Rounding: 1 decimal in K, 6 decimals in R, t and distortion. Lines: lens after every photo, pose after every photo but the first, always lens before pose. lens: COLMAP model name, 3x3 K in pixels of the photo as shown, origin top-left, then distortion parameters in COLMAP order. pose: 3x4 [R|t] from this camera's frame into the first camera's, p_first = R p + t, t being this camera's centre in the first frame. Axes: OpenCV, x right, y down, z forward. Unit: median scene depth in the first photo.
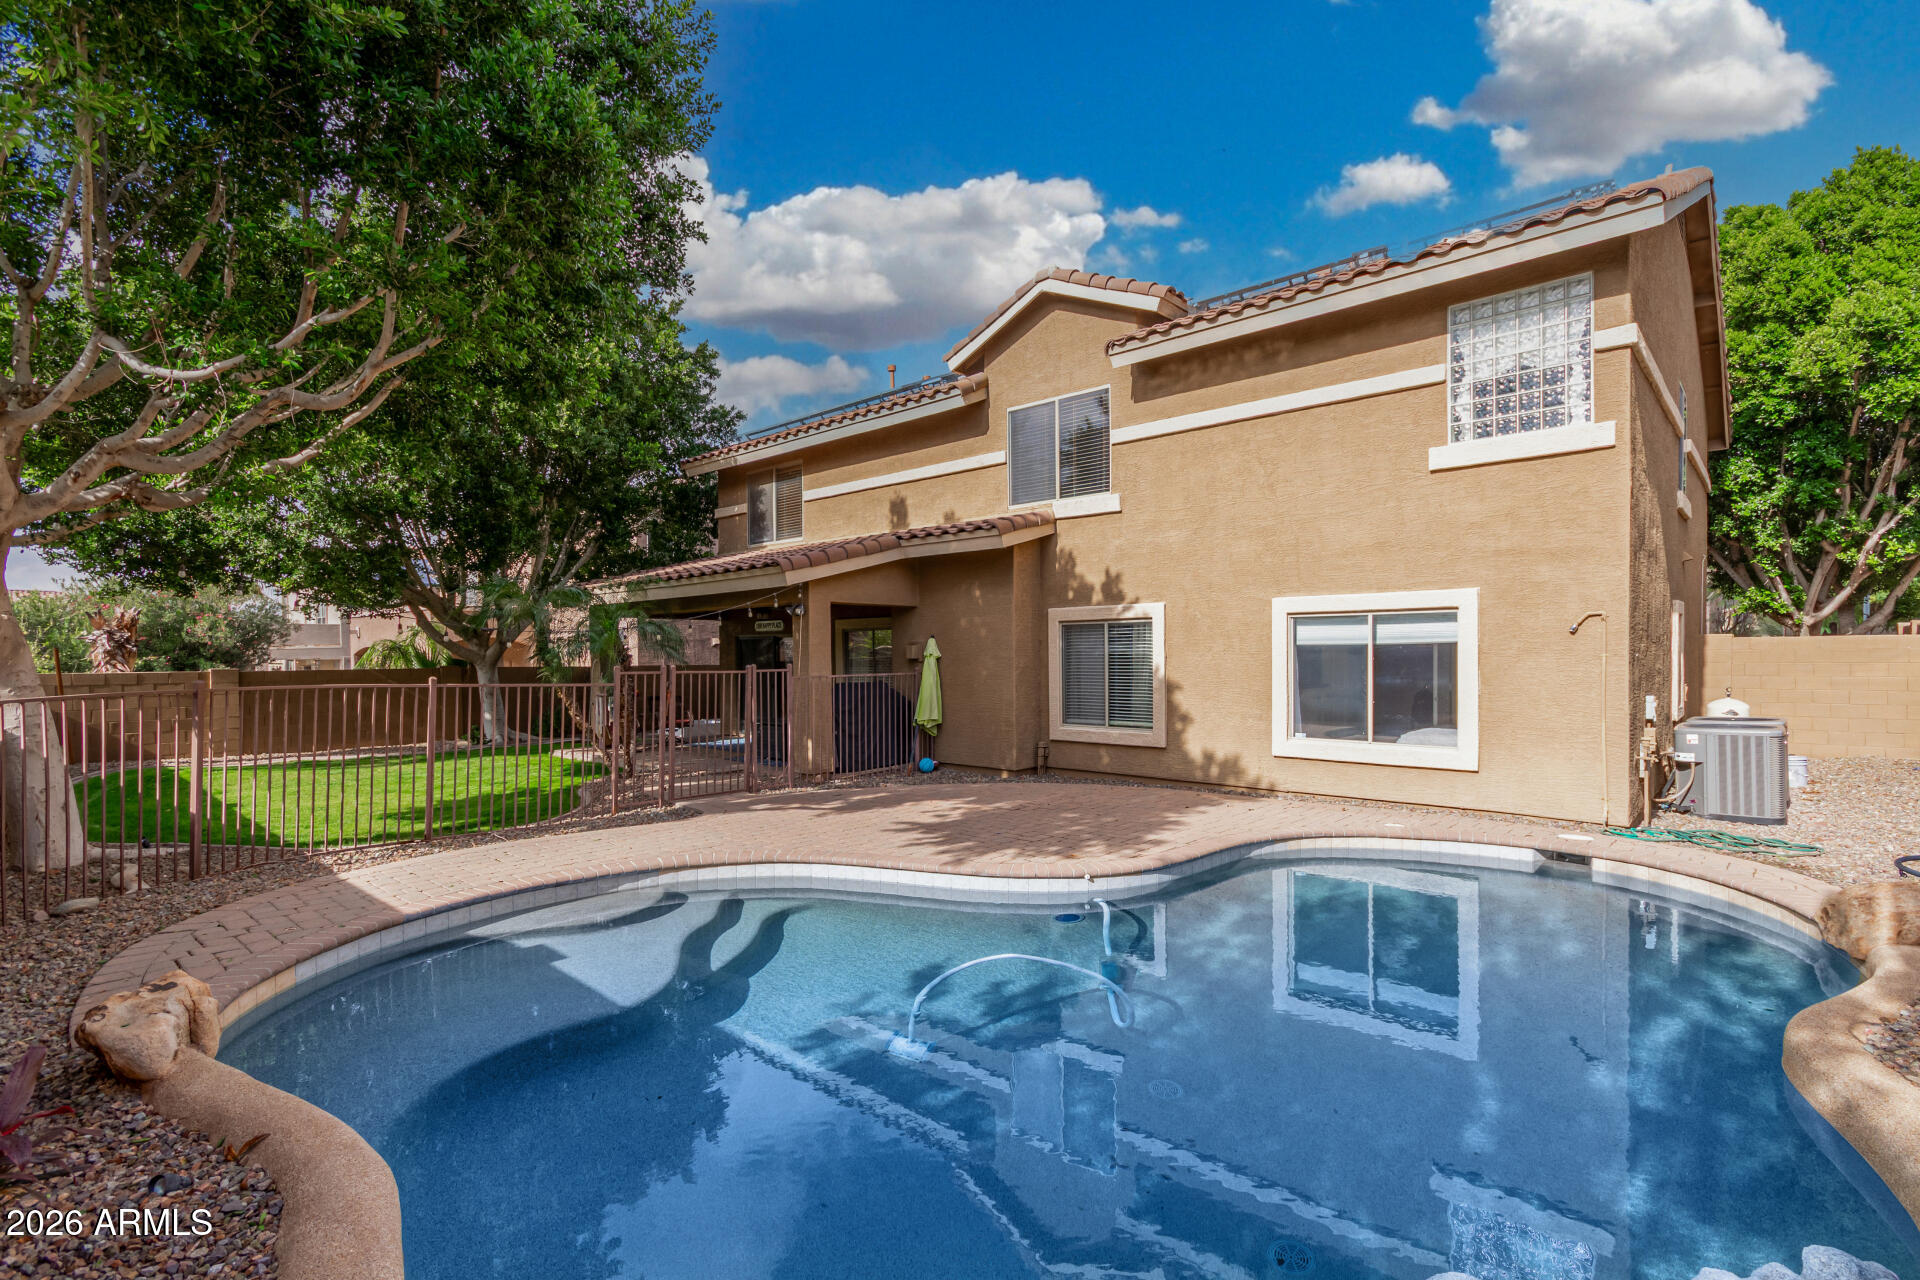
lens RADIAL K [[877.8, 0, 965.0], [0, 877.8, 641.1], [0, 0, 1]] dist [0.002216, -0.000550]
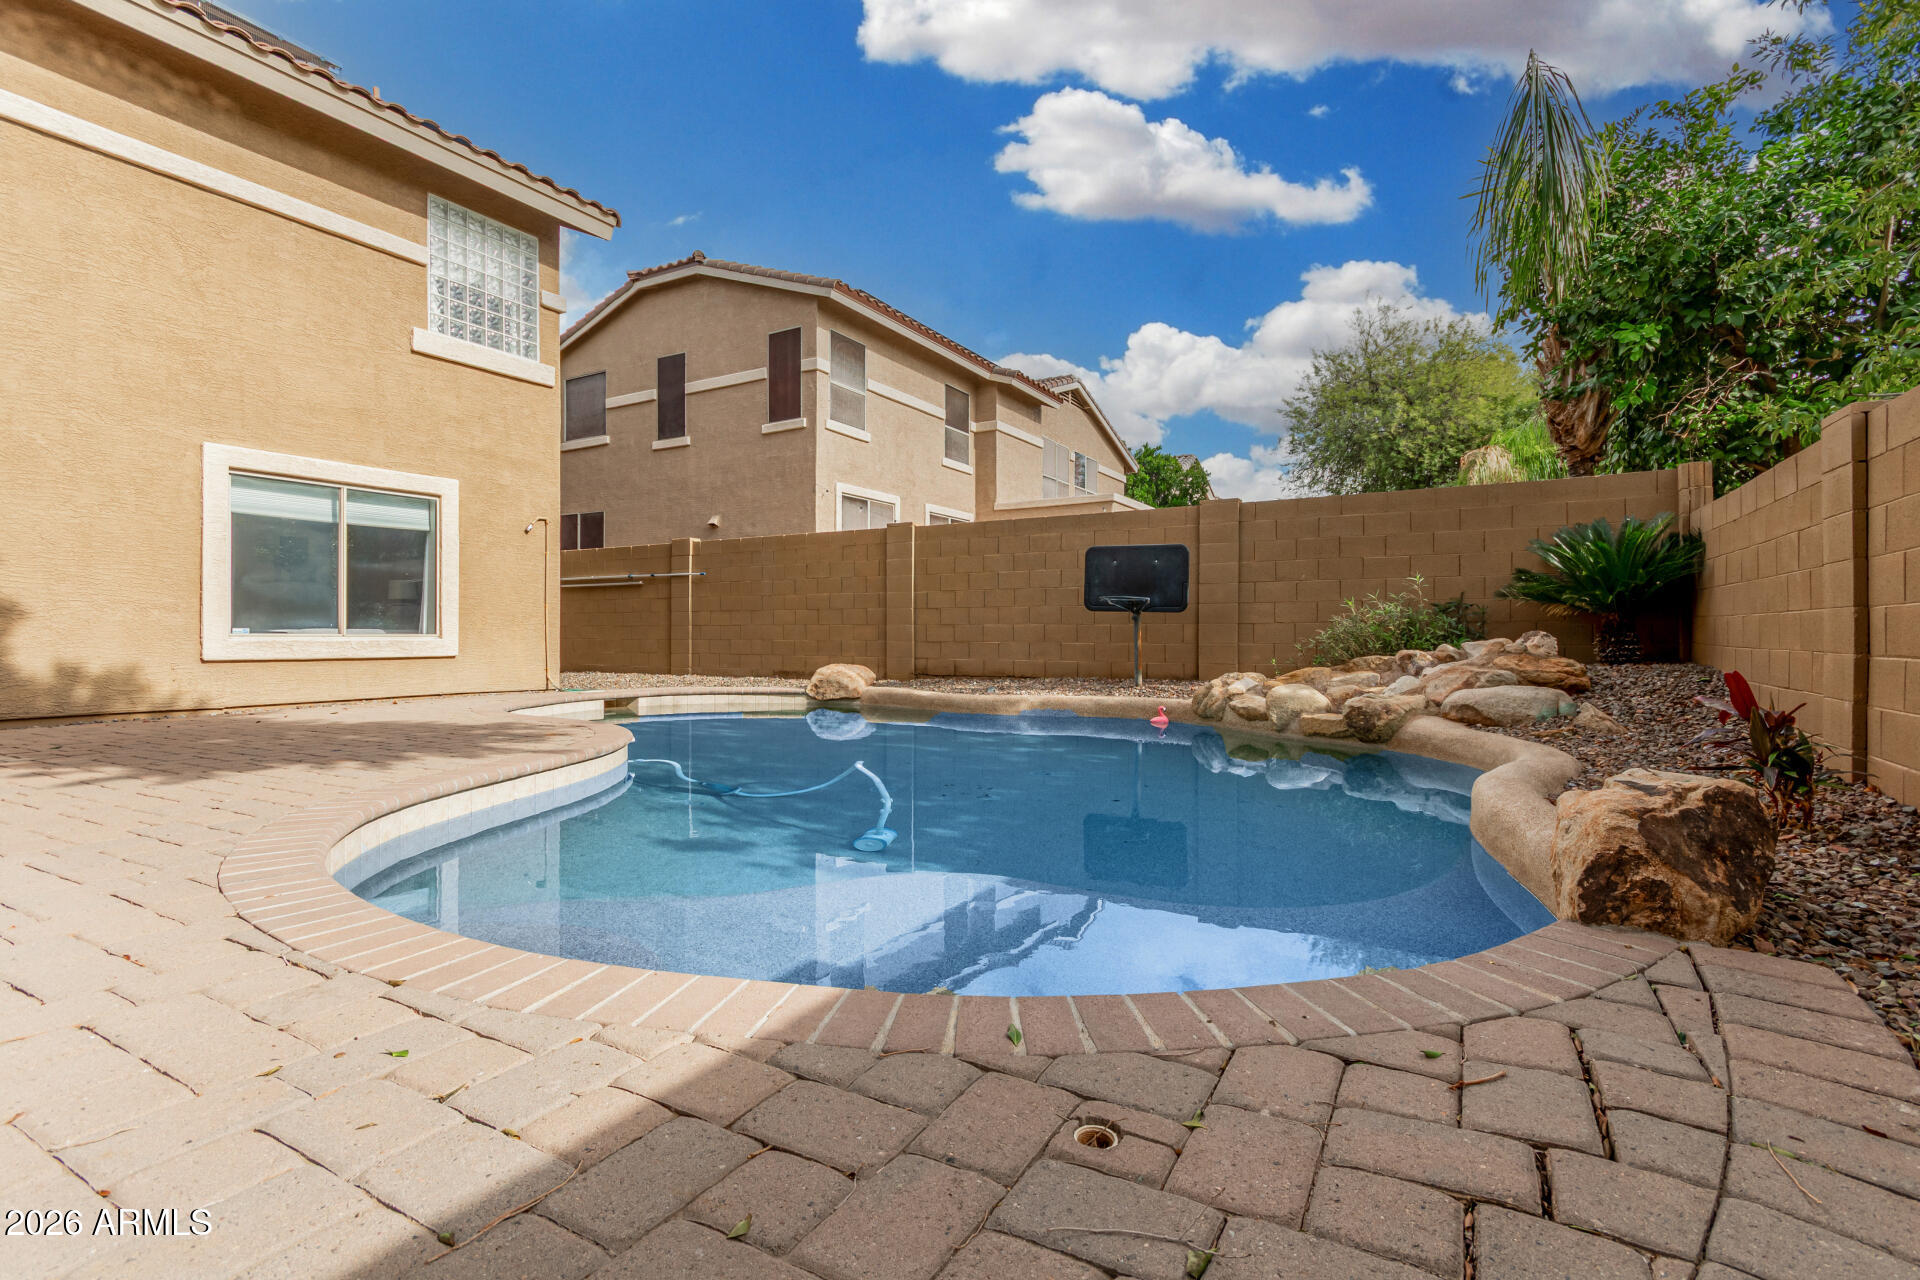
lens RADIAL K [[883.7, 0, 959.9], [0, 883.7, 632.2], [0, 0, 1]] dist [0.000532, -0.000100]
pose [[-0.200483, 0.011708, 0.979627, -0.521848], [-0.015349, 0.999768, -0.015090, 0.117430], [-0.979577, -0.018062, -0.200257, 0.582547]]
